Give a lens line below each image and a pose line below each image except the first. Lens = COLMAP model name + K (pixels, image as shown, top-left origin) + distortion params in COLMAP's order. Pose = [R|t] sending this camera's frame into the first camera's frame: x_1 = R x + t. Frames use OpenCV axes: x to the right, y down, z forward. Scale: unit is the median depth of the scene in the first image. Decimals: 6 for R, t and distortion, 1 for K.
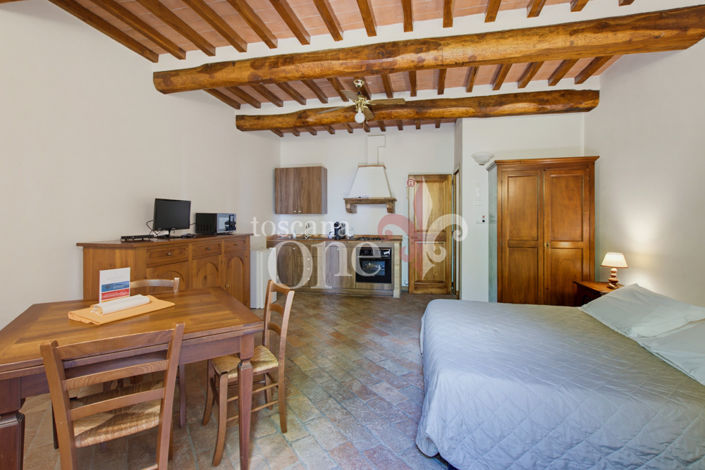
lens RADIAL K [[323.7, 0, 351.7], [0, 323.7, 217.4], [0, 0, 1]] dist [0.000089, -0.000231]
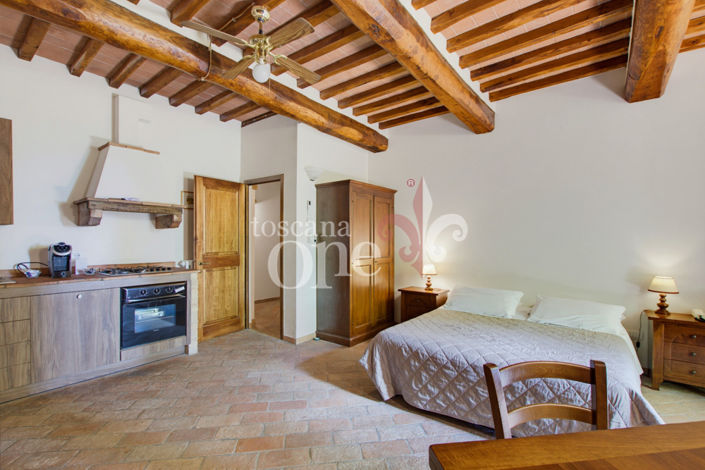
lens RADIAL K [[323.7, 0, 355.1], [0, 323.7, 237.0], [0, 0, 1]] dist [0.000089, -0.000231]
pose [[0.418198, 0.011121, 0.908288, -0.411159], [-0.013876, 0.999887, -0.005853, 0.004540], [-0.908250, -0.010156, 0.418305, 0.515942]]
